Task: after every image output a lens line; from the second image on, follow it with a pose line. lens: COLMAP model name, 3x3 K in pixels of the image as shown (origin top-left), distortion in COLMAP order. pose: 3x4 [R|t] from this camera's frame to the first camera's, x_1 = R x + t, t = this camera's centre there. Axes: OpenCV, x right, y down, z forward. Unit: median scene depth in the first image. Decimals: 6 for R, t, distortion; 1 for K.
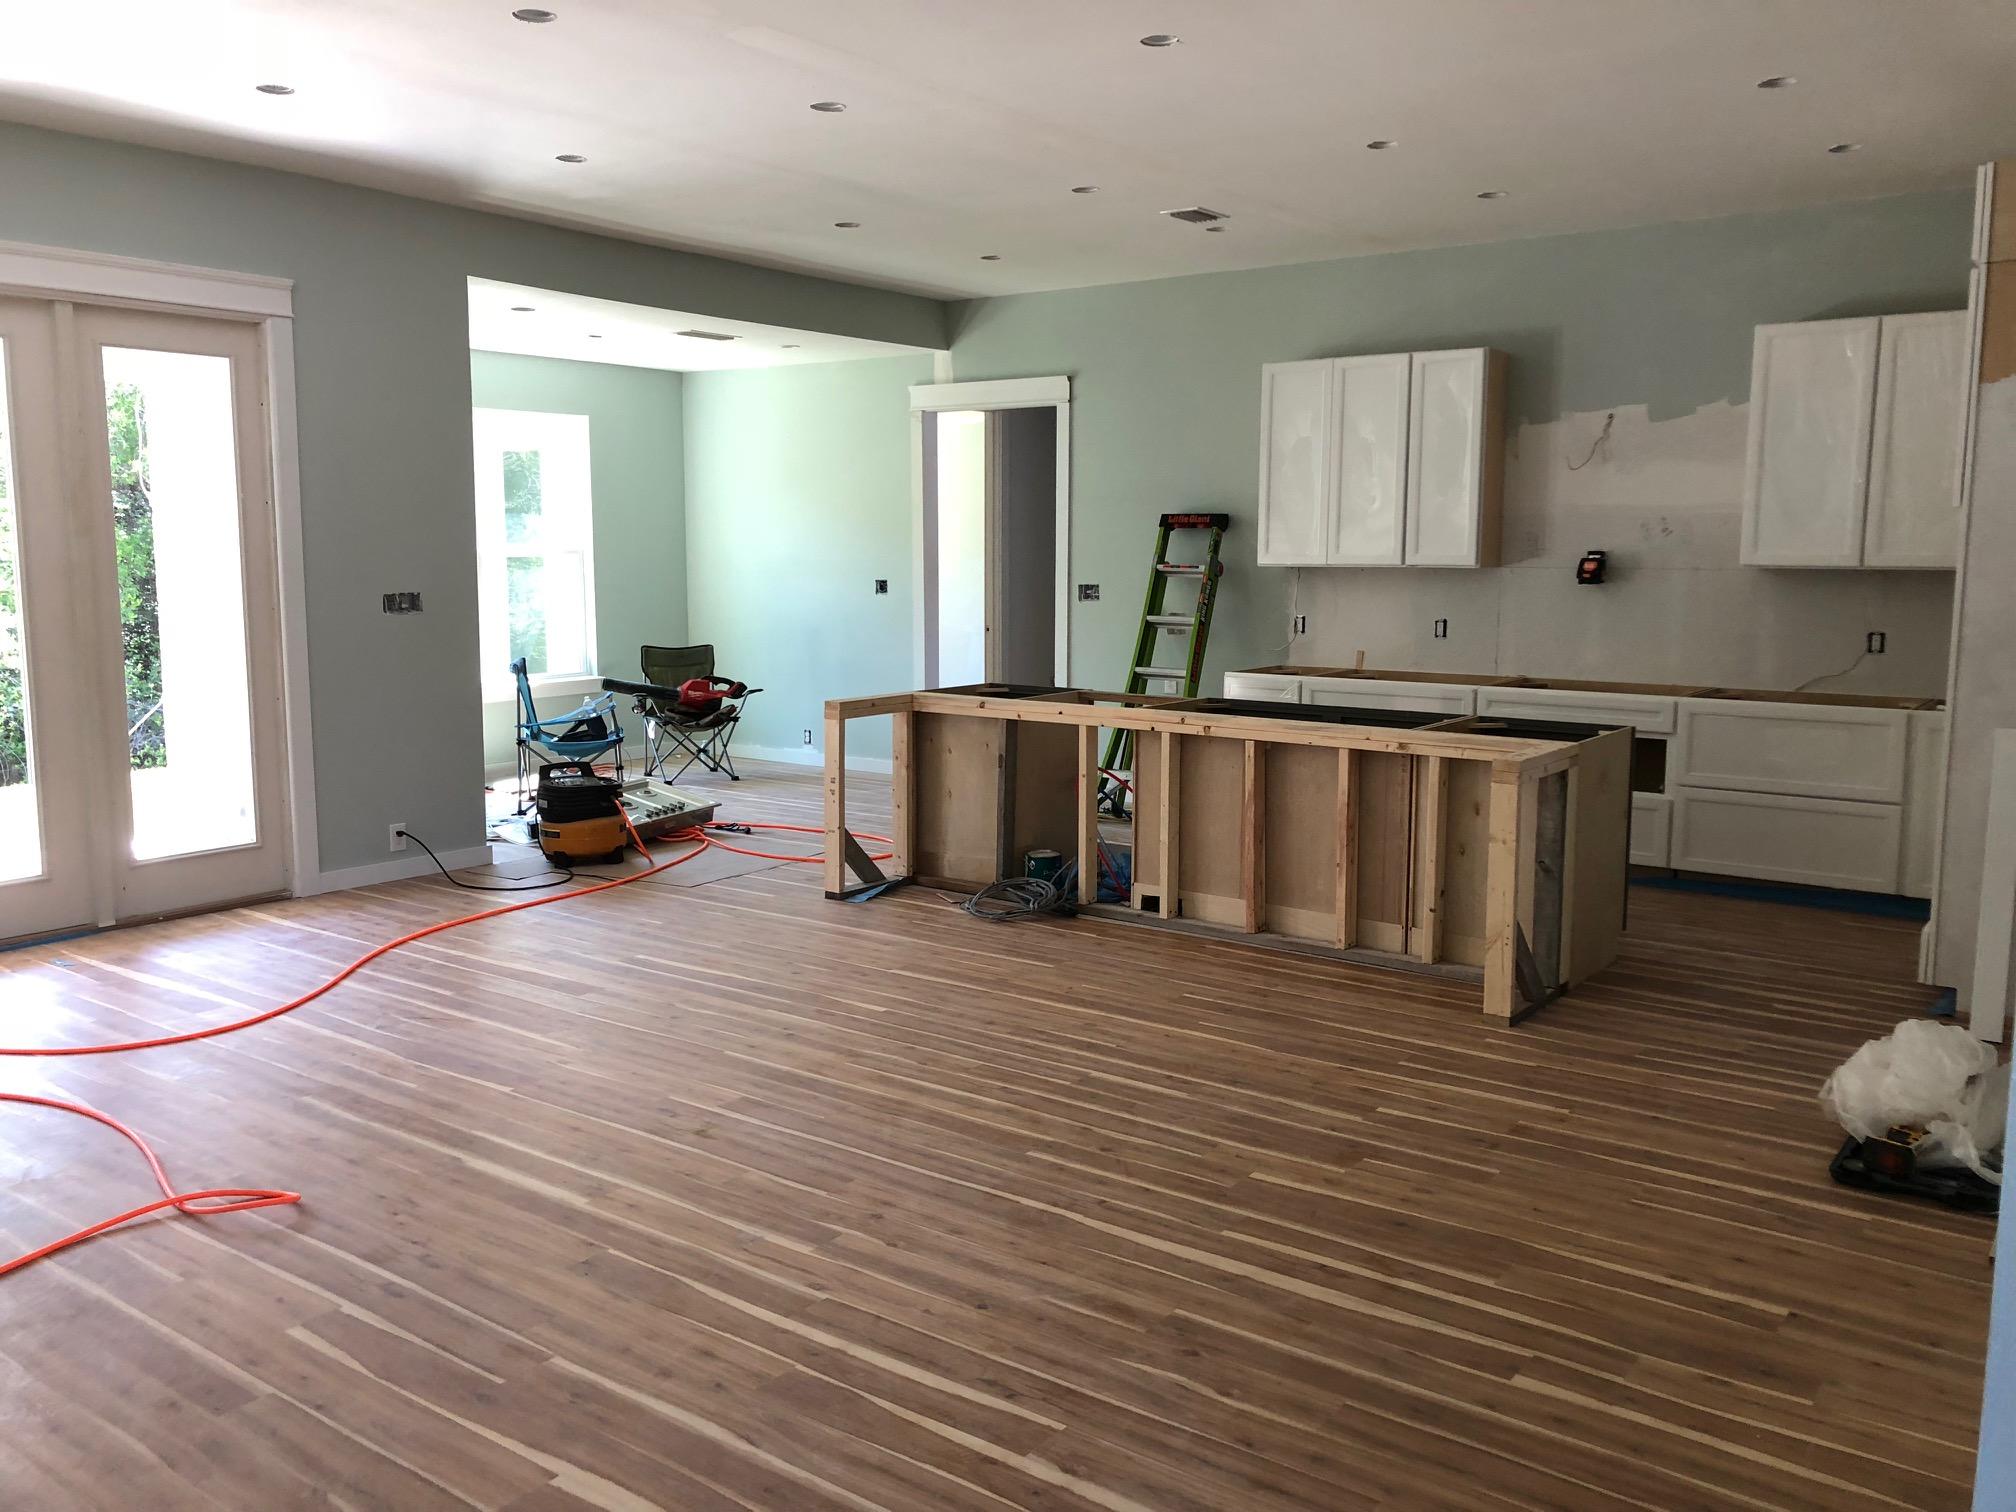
lens RADIAL K [[1621.0, 0, 959.4], [0, 1621.0, 731.3], [0, 0, 1]] dist [0.078774, -0.110233]
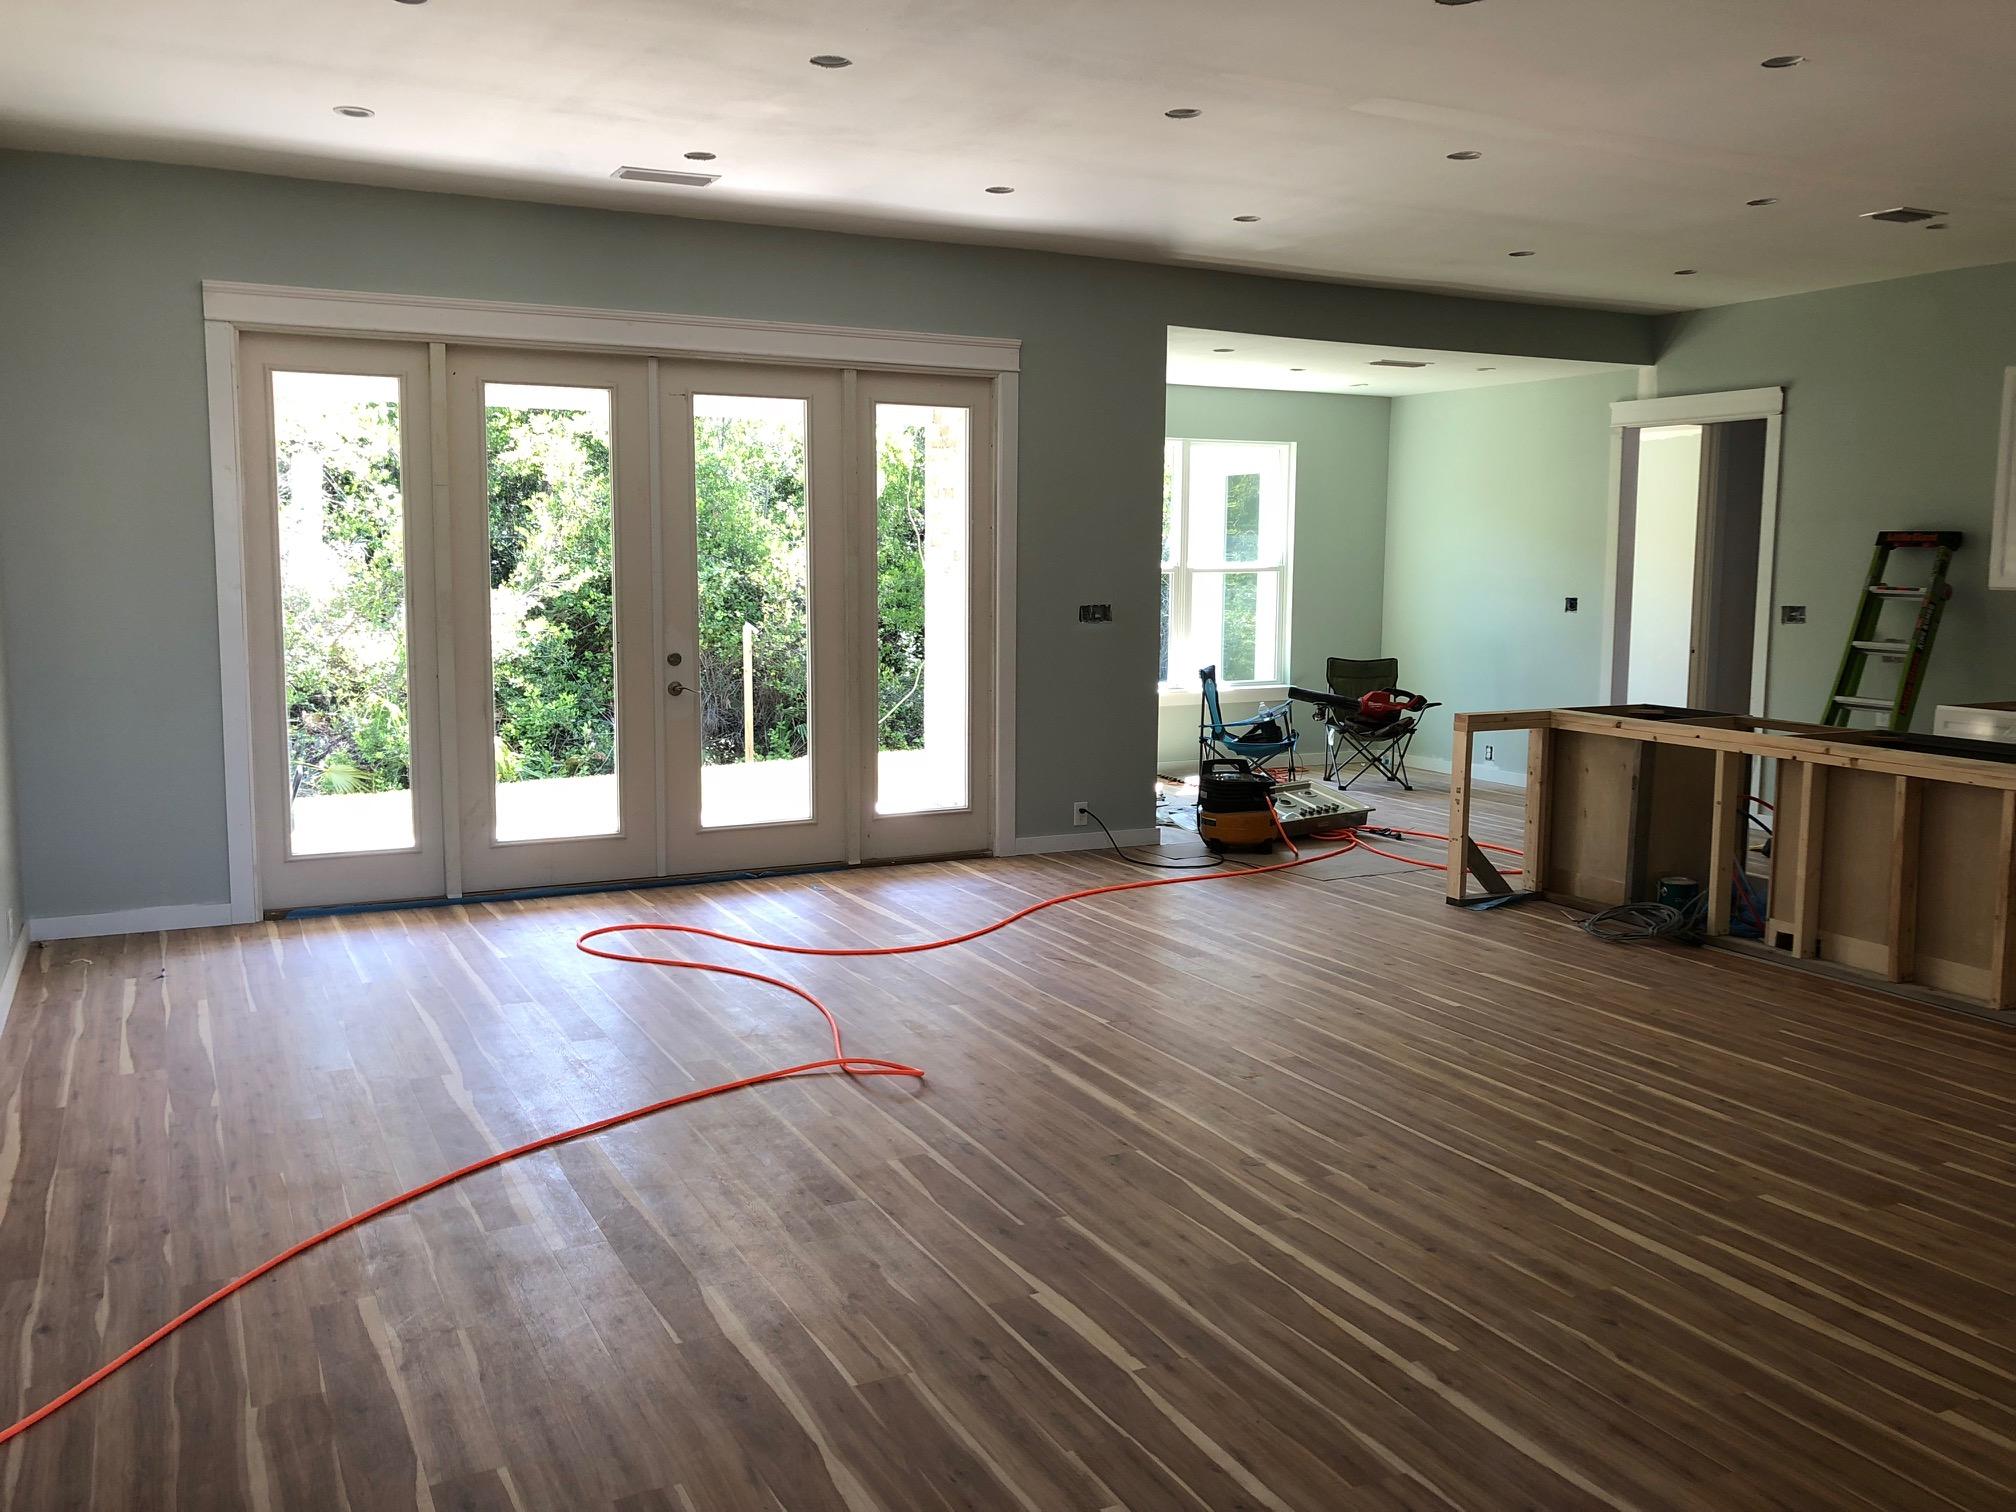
lens RADIAL K [[1677.2, 0, 1006.5], [0, 1677.2, 726.1], [0, 0, 1]] dist [0.034449, 0.000009]
pose [[0.894736, 0.051598, -0.443604, 0.162612], [-0.058801, 0.998267, -0.002487, 0.010909], [0.442707, 0.028309, 0.896219, -0.108945]]
